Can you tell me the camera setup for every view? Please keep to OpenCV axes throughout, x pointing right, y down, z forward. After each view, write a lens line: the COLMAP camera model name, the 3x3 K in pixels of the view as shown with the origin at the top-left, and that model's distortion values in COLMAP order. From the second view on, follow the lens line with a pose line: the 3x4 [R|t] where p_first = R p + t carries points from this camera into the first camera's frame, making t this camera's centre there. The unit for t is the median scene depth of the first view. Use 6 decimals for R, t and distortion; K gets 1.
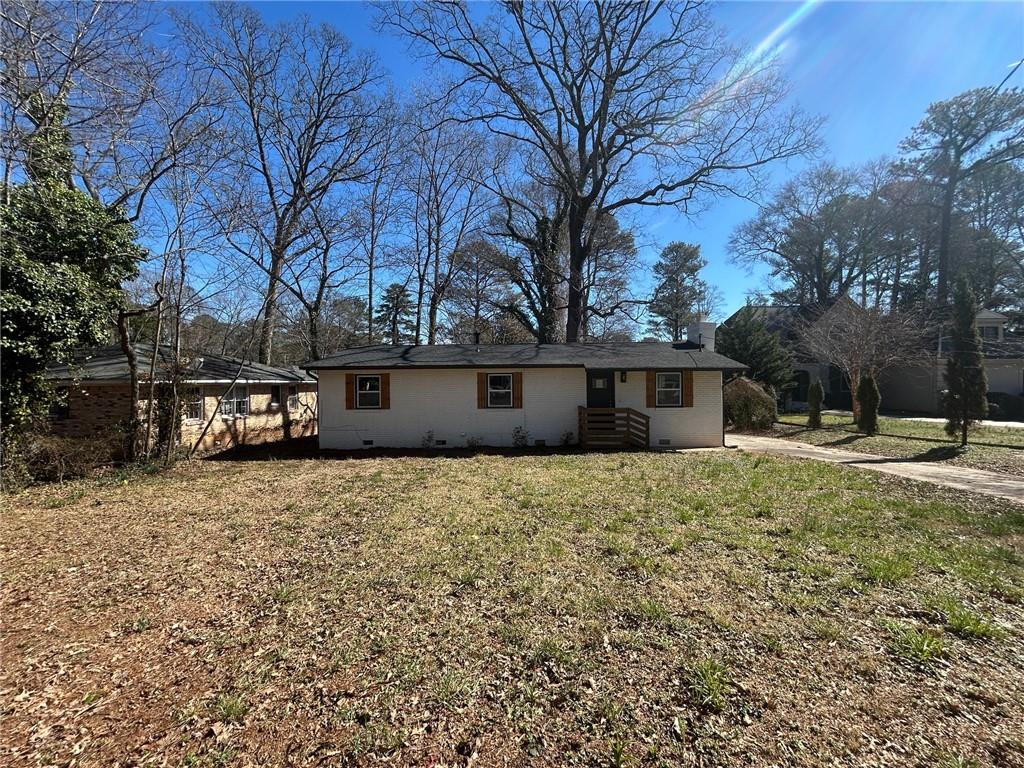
lens RADIAL K [[412.4, 0, 507.5], [0, 412.4, 379.8], [0, 0, 1]] dist [0.000081, 0.000656]
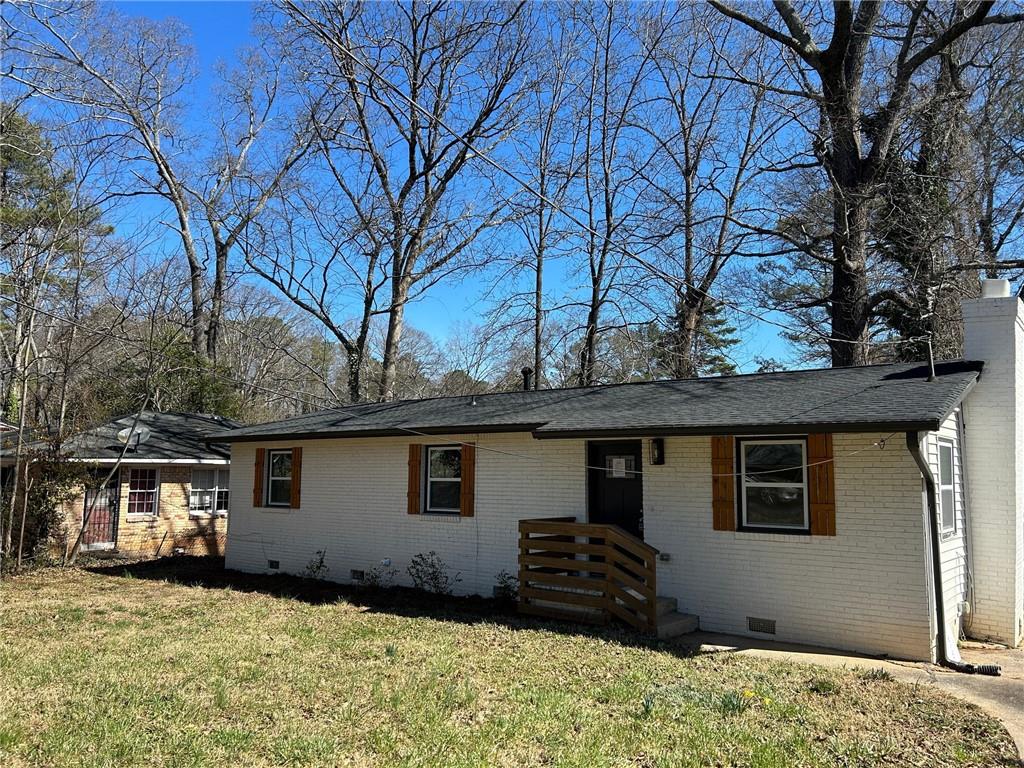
lens RADIAL K [[766.2, 0, 509.7], [0, 766.2, 389.2], [0, 0, 1]] dist [0.055009, -0.051223]
pose [[0.809050, -0.050973, -0.585526, 0.595923], [-0.012765, 0.994473, -0.104212, 0.013331], [0.587602, 0.091787, 0.803928, 0.286167]]
